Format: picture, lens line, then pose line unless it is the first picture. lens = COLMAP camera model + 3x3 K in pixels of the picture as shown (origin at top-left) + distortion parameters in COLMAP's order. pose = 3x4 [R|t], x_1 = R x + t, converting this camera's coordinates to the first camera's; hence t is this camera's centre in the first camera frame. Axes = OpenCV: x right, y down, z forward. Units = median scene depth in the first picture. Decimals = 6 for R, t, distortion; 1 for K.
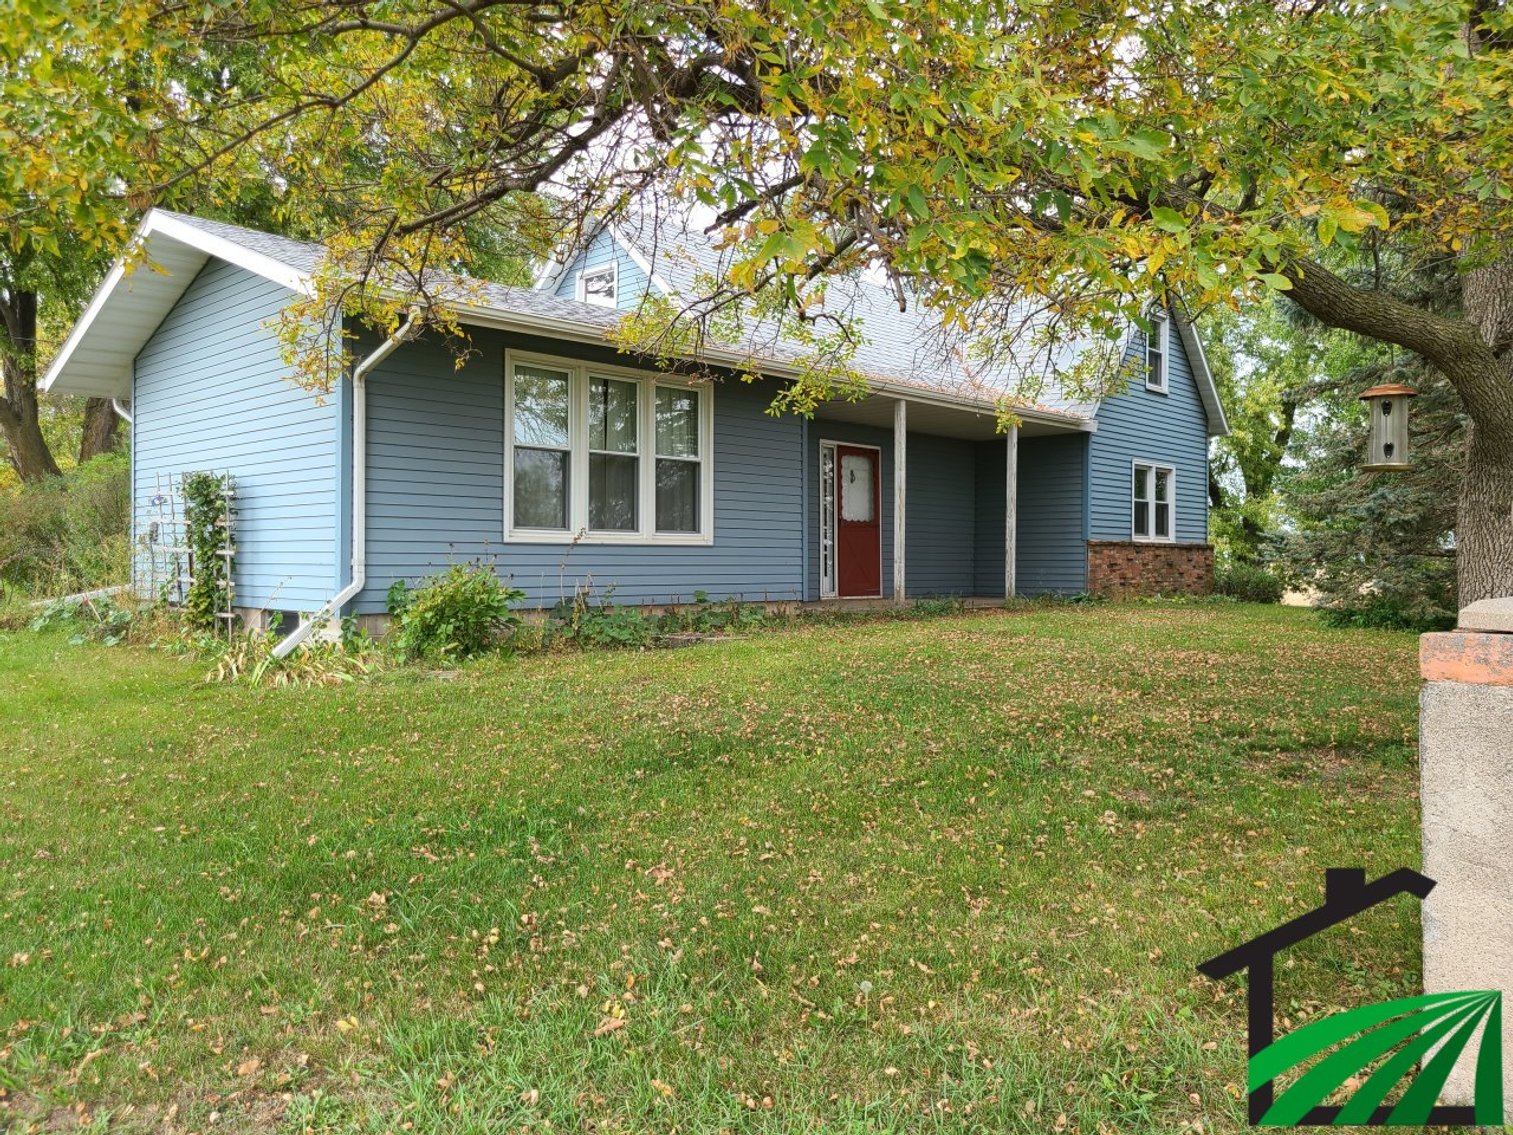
lens RADIAL K [[1120.7, 0, 747.8], [0, 1120.7, 572.0], [0, 0, 1]] dist [0.041444, -0.039188]
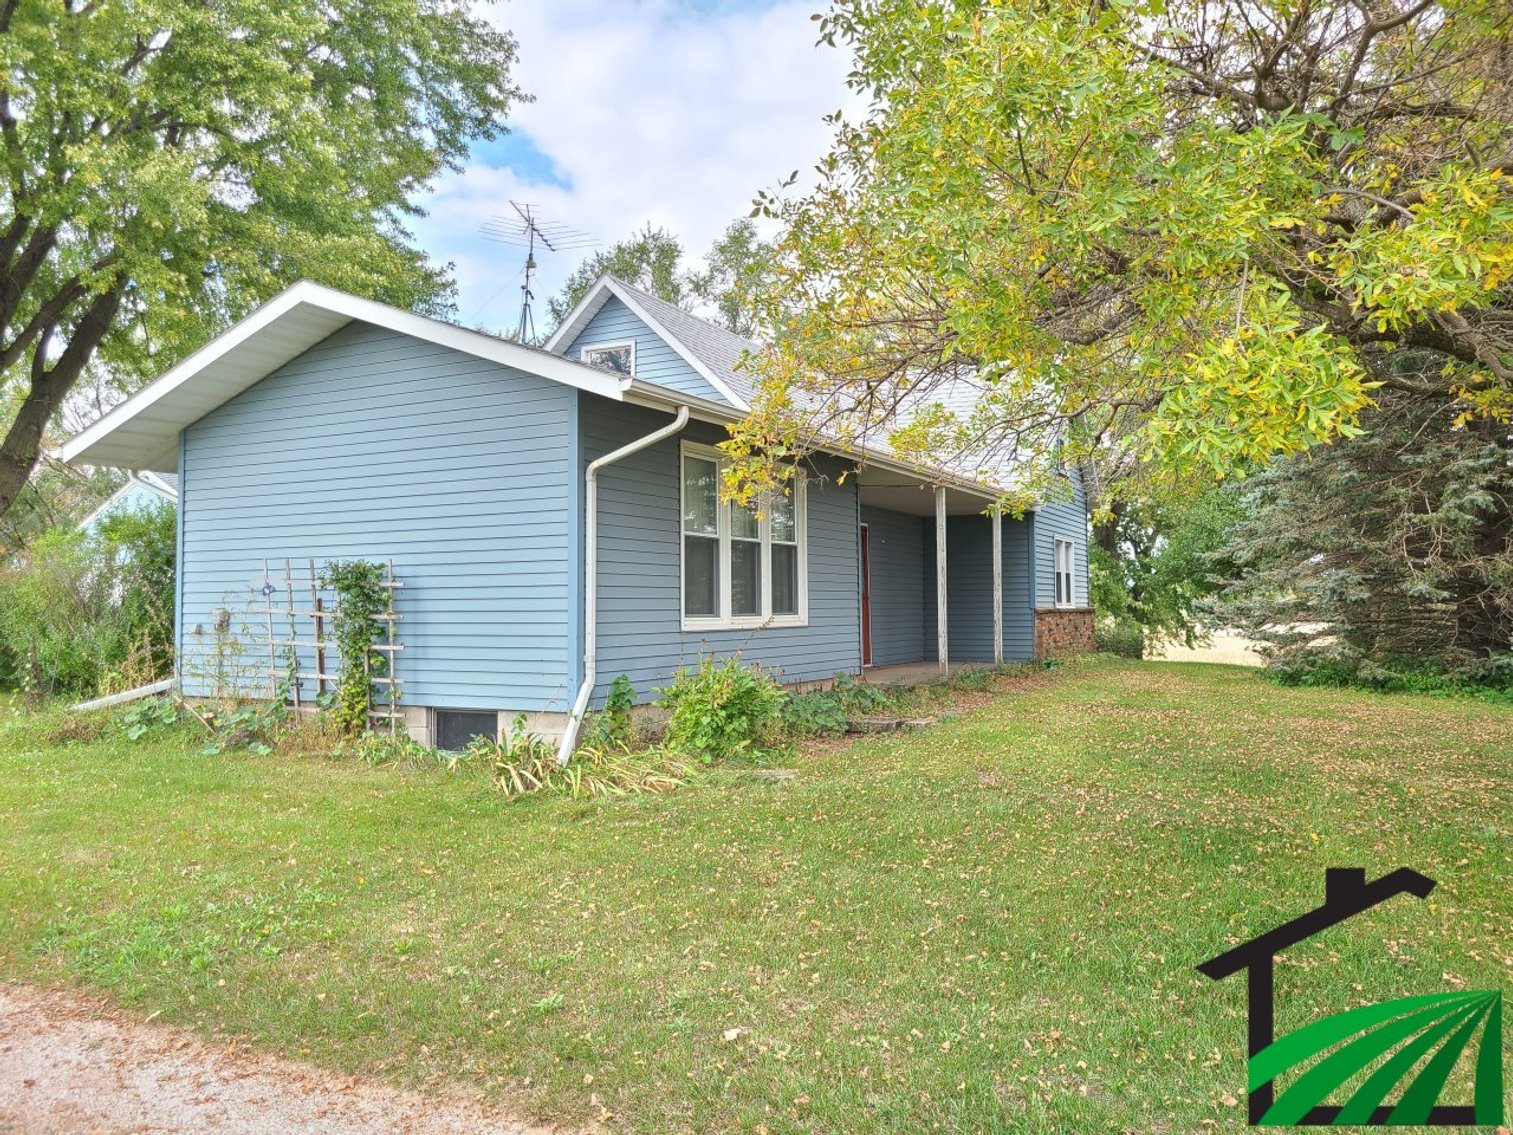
lens RADIAL K [[1120.7, 0, 760.5], [0, 1120.7, 564.0], [0, 0, 1]] dist [0.041444, -0.039188]
pose [[0.960209, -0.000088, 0.279283, -0.335960], [0.013790, 0.998795, -0.047097, -0.030054], [-0.278942, 0.049074, 0.959053, 0.012608]]
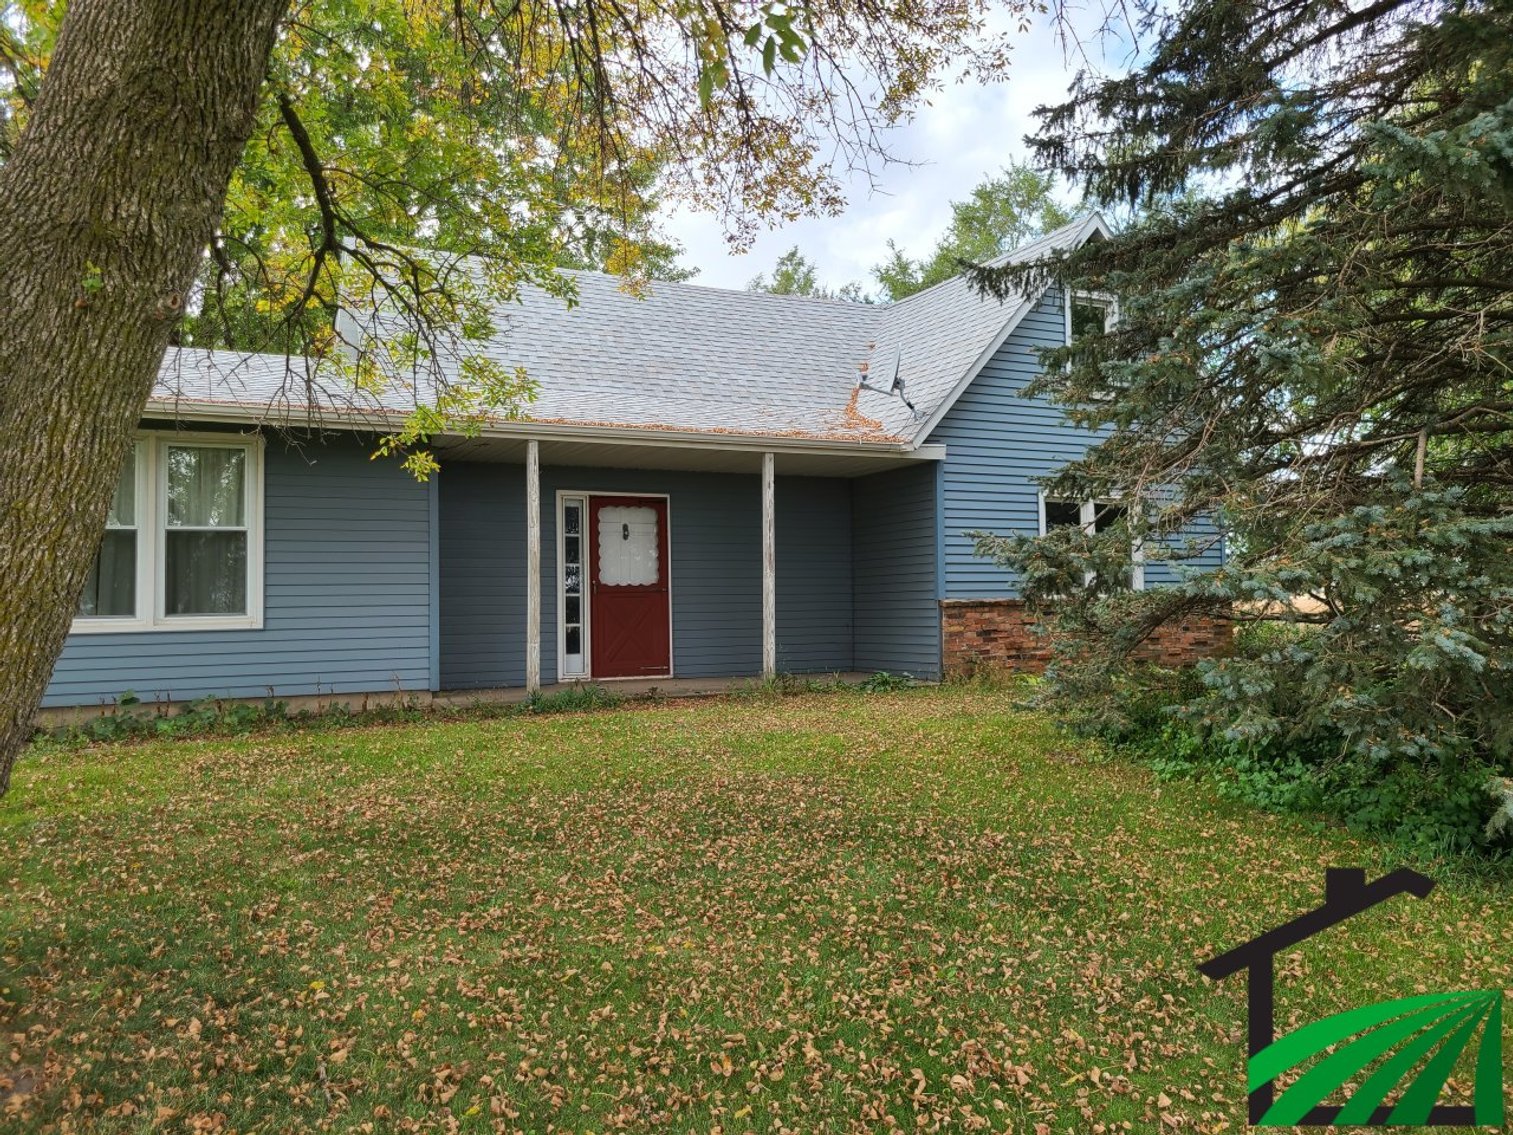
lens RADIAL K [[1120.7, 0, 758.8], [0, 1120.7, 563.3], [0, 0, 1]] dist [0.041444, -0.039188]
pose [[0.938166, -0.034700, -0.344443, 0.564645], [0.017233, 0.998411, -0.053644, -0.019043], [0.345757, 0.044391, 0.937274, 0.309226]]
